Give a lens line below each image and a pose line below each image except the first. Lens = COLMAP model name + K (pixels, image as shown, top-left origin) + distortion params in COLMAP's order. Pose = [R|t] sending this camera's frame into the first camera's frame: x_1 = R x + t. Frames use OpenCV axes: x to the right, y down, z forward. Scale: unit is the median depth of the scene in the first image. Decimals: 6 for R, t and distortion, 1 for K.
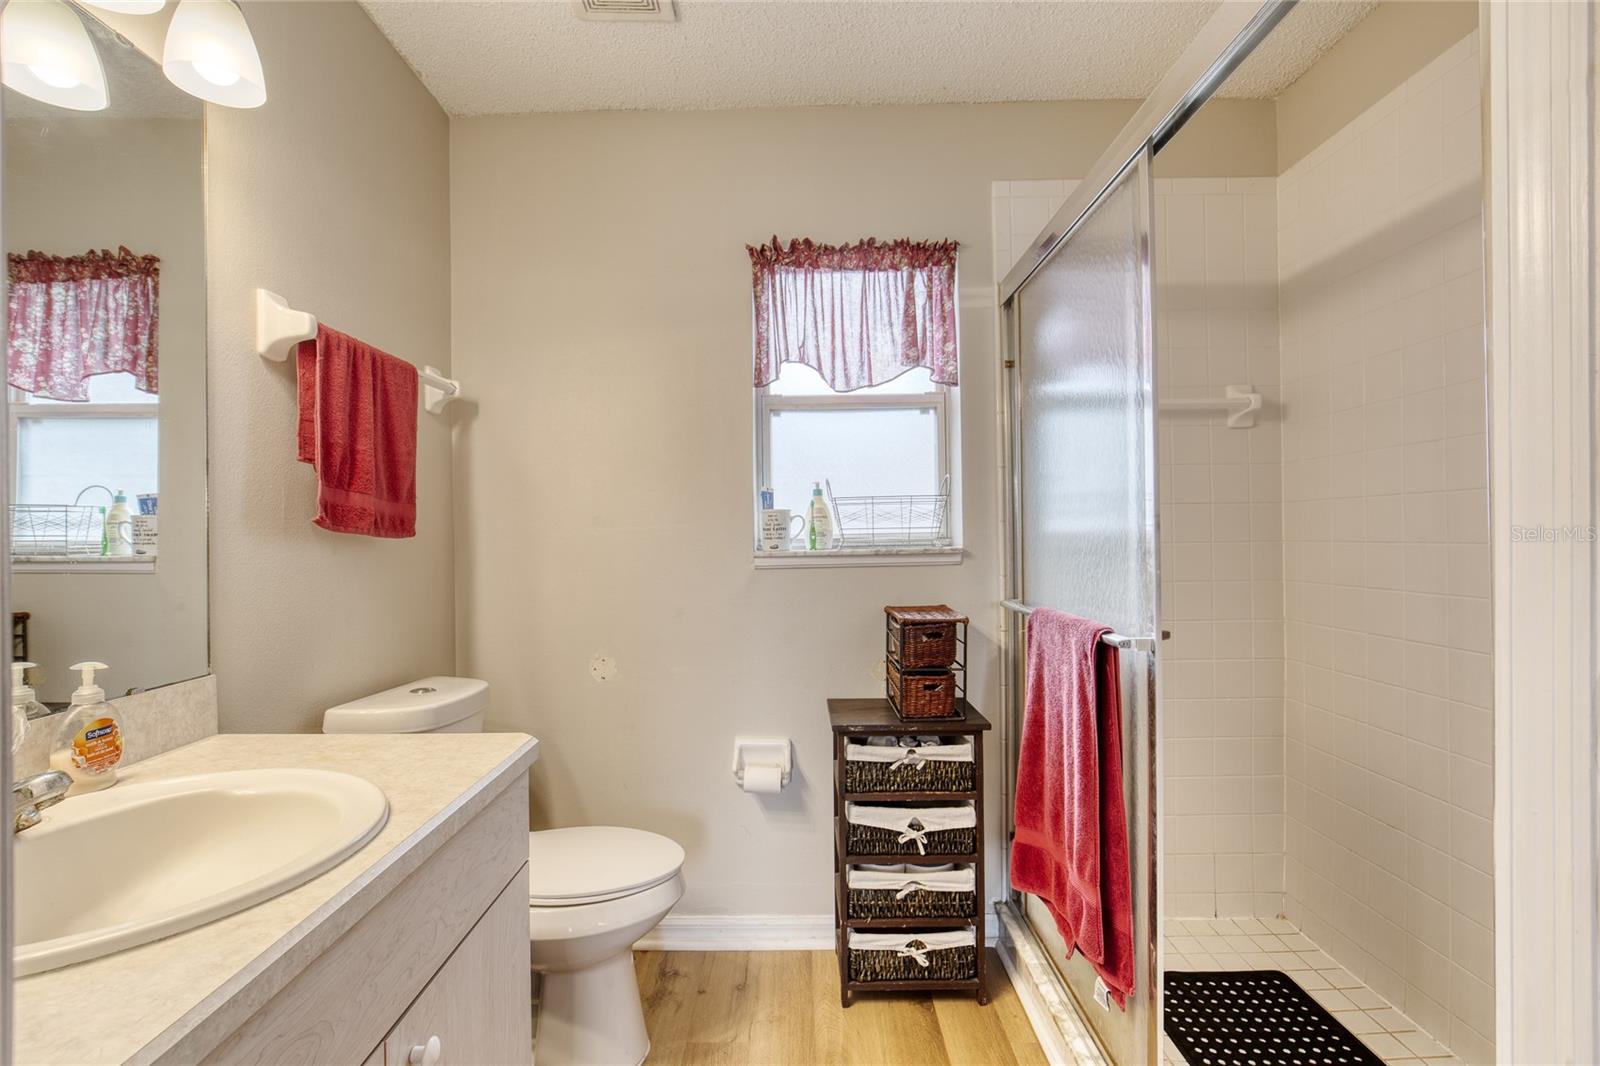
lens RADIAL K [[707.8, 0, 800.0], [0, 707.8, 533.0], [0, 0, 1]] dist [-0.023441, 0.006044]
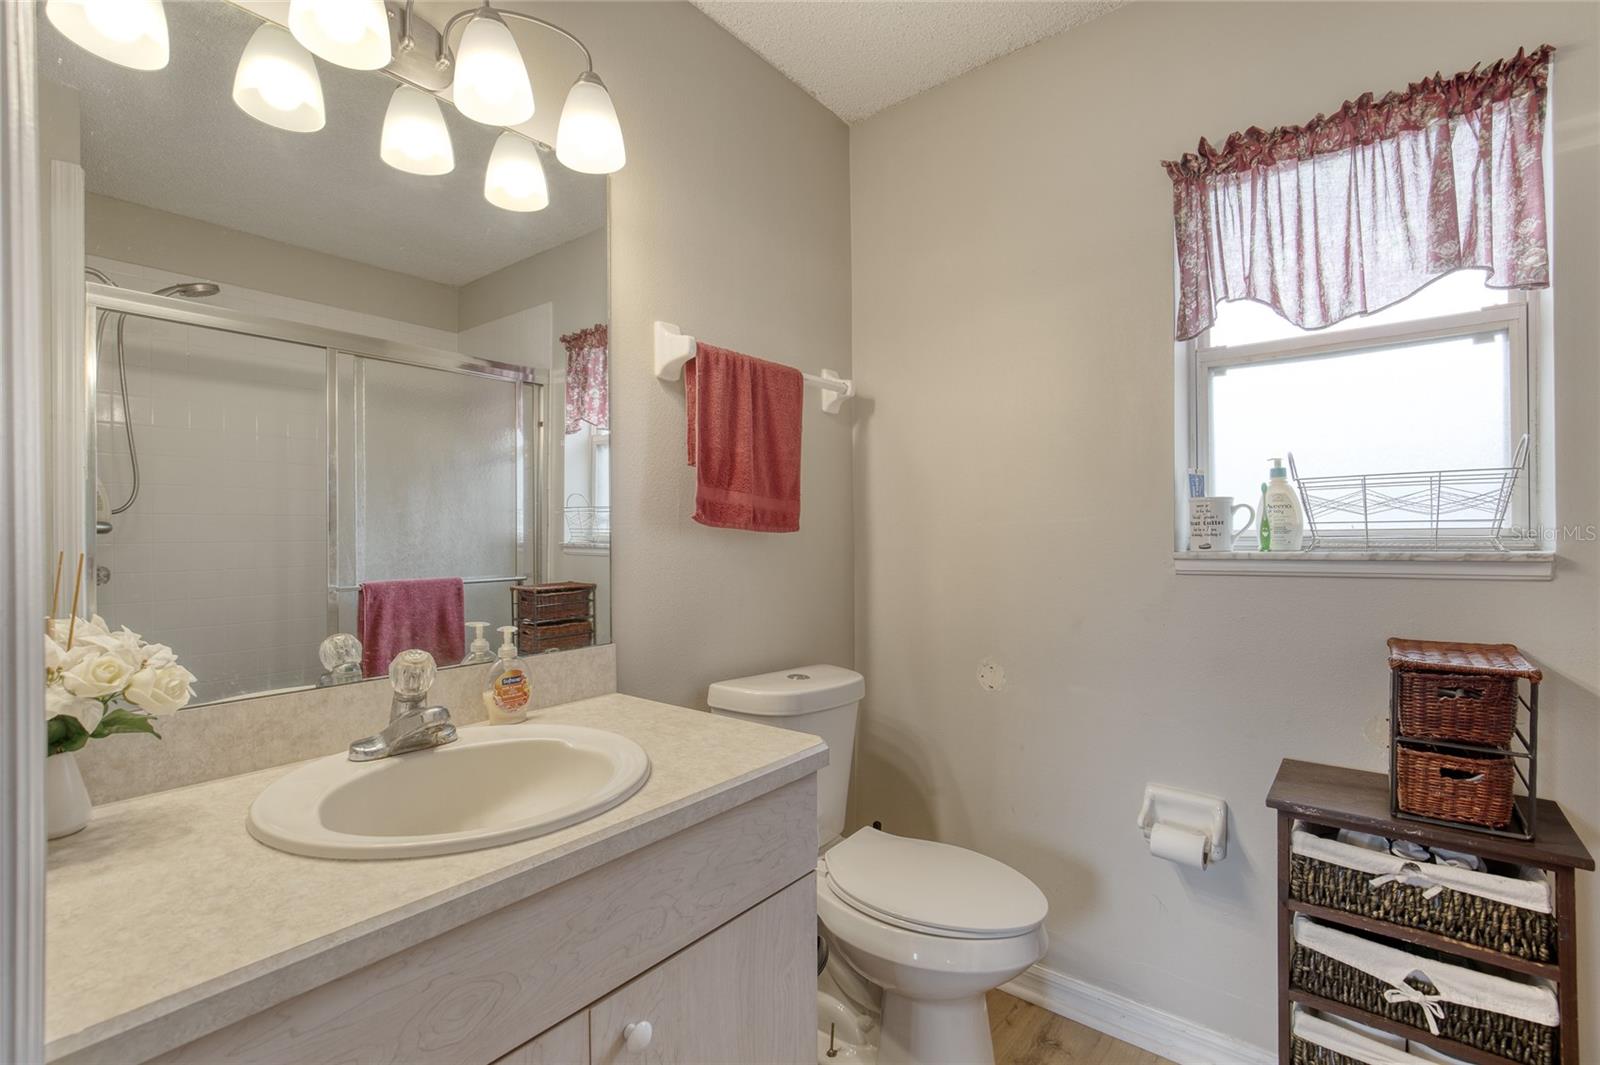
lens RADIAL K [[724.8, 0, 787.2], [0, 724.8, 532.1], [0, 0, 1]] dist [-0.023190, 0.008564]
pose [[0.776837, 0.005516, -0.629678, 0.107752], [-0.000955, 0.999971, 0.007582, -0.001323], [0.629701, -0.005289, 0.776820, 0.116140]]
